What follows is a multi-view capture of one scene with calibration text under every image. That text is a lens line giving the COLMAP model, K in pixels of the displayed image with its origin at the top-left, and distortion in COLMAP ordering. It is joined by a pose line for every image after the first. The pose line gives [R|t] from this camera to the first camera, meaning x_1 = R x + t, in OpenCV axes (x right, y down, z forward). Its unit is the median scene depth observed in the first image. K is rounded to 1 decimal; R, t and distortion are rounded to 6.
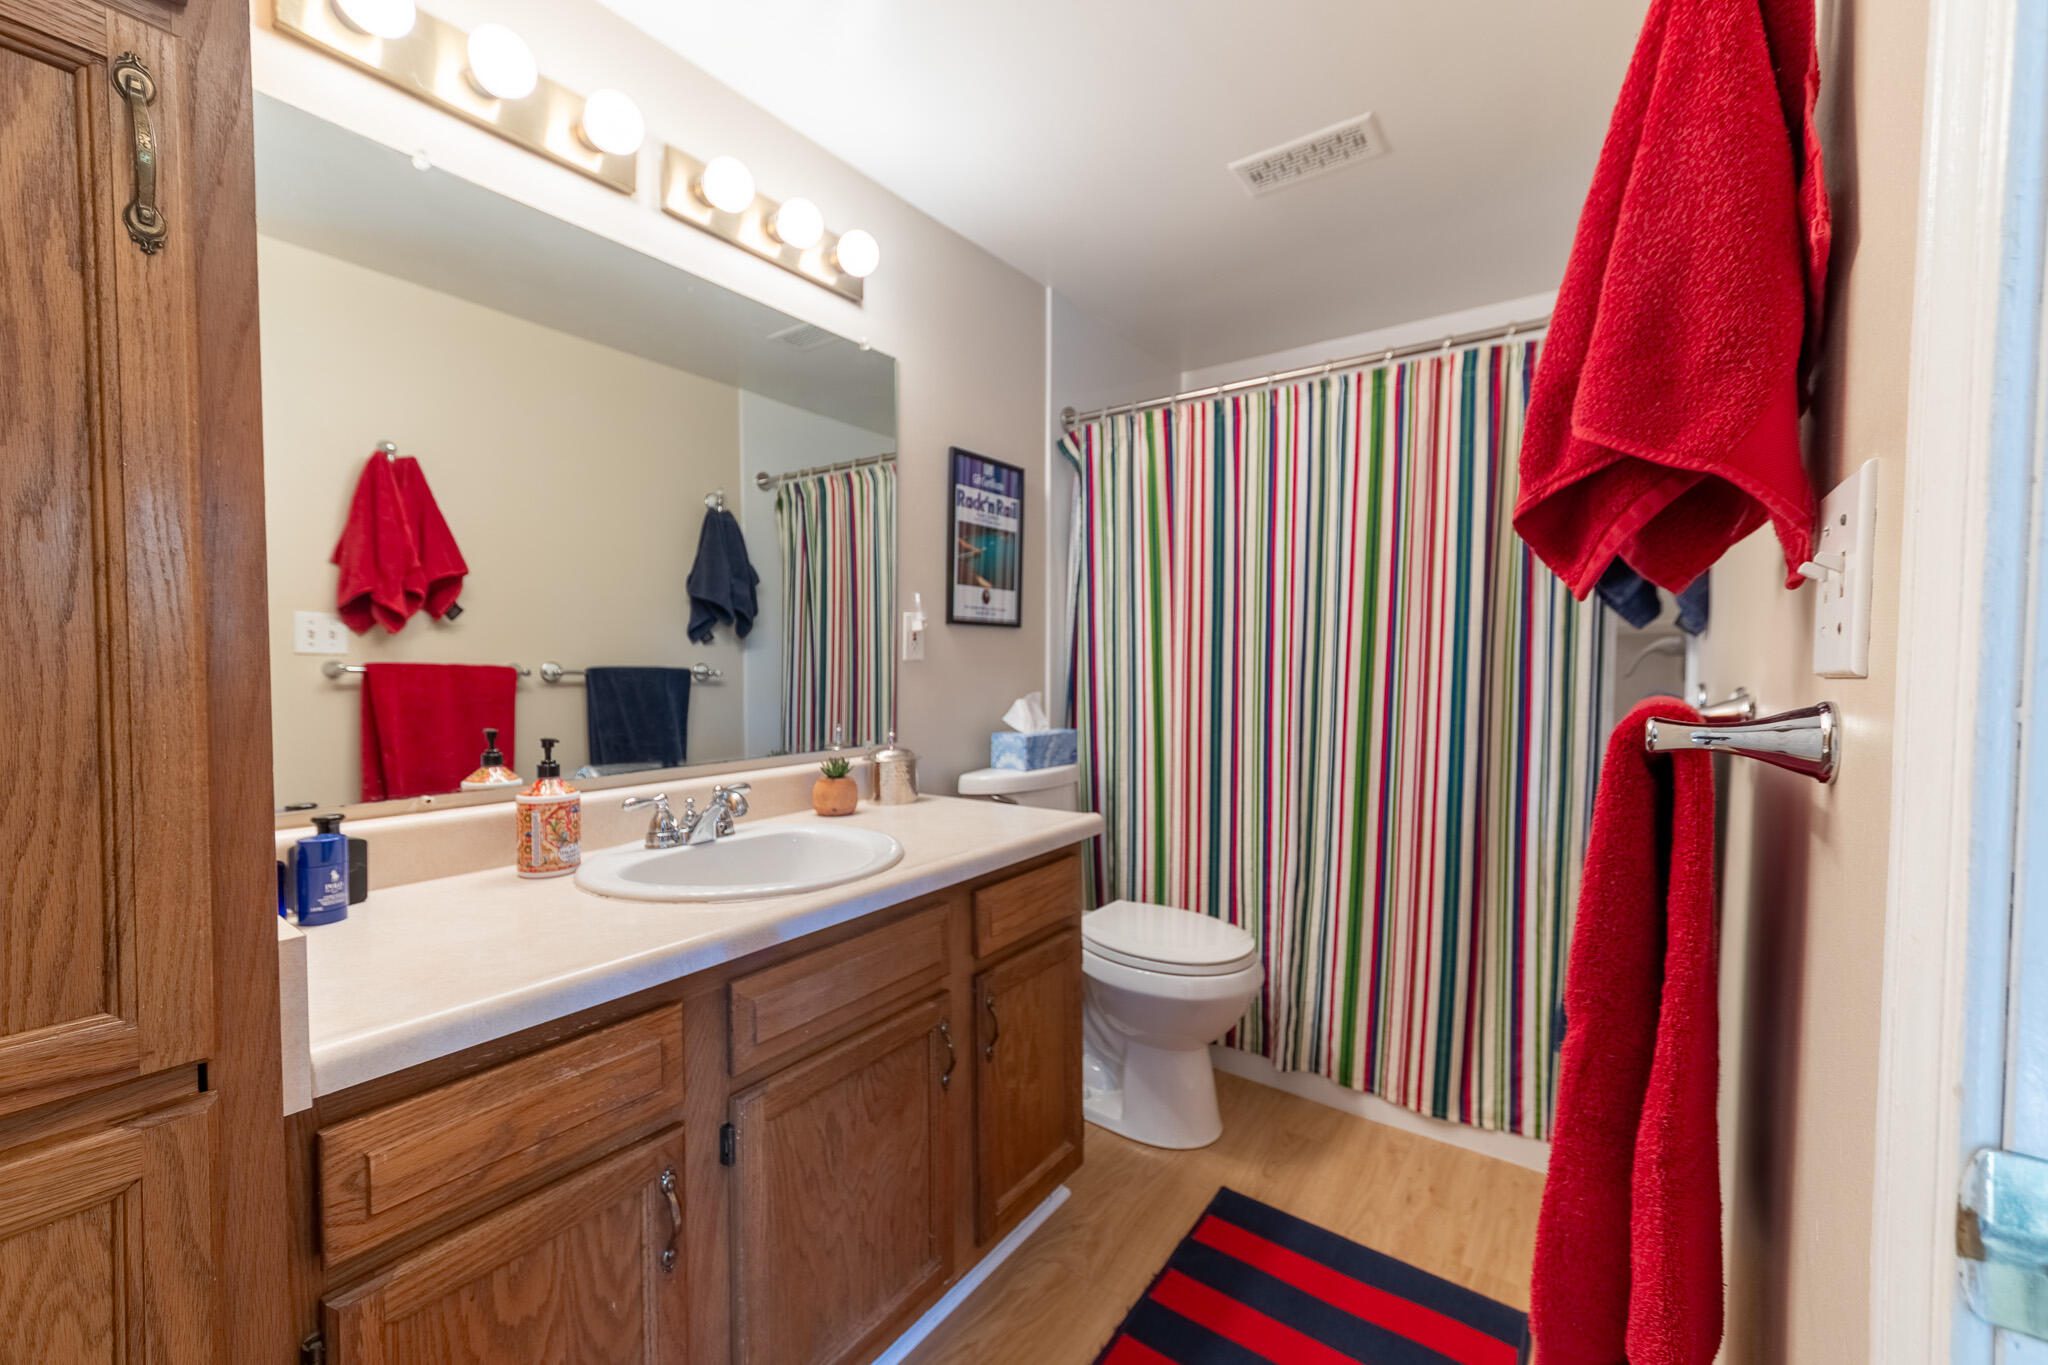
lens RADIAL K [[790.5, 0, 1016.8], [0, 790.5, 682.1], [0, 0, 1]] dist [0.002436, -0.000517]
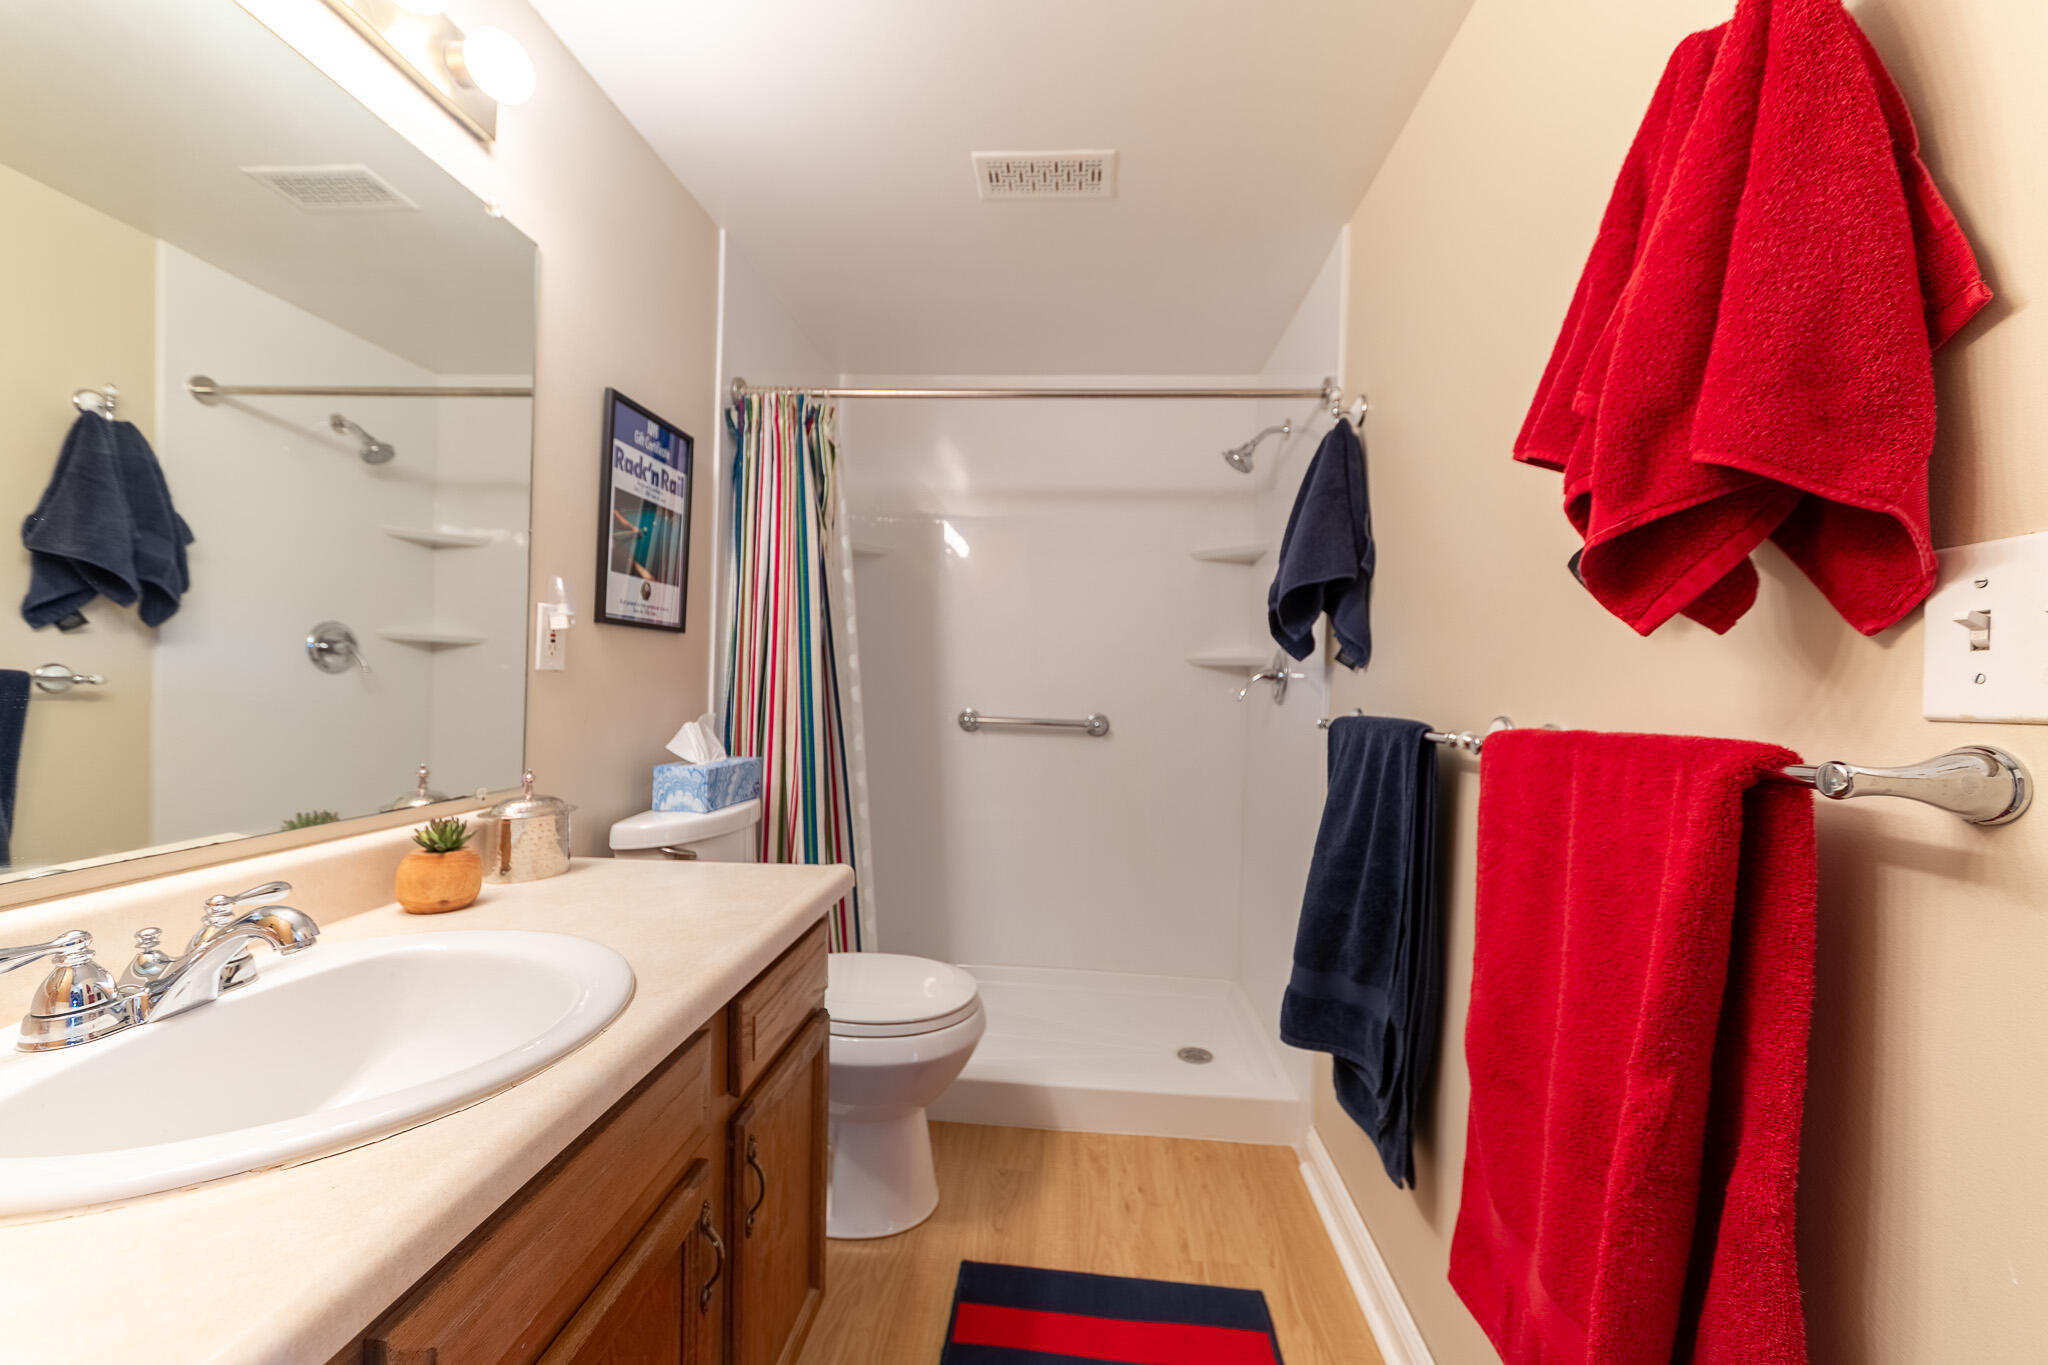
lens RADIAL K [[765.7, 0, 1029.0], [0, 765.7, 685.3], [0, 0, 1]] dist [0.000363, 0.000544]
pose [[0.849372, 0.018431, 0.527472, -0.119841], [-0.010080, 0.999774, -0.018702, -0.004738], [-0.527698, 0.010568, 0.849366, 0.168472]]
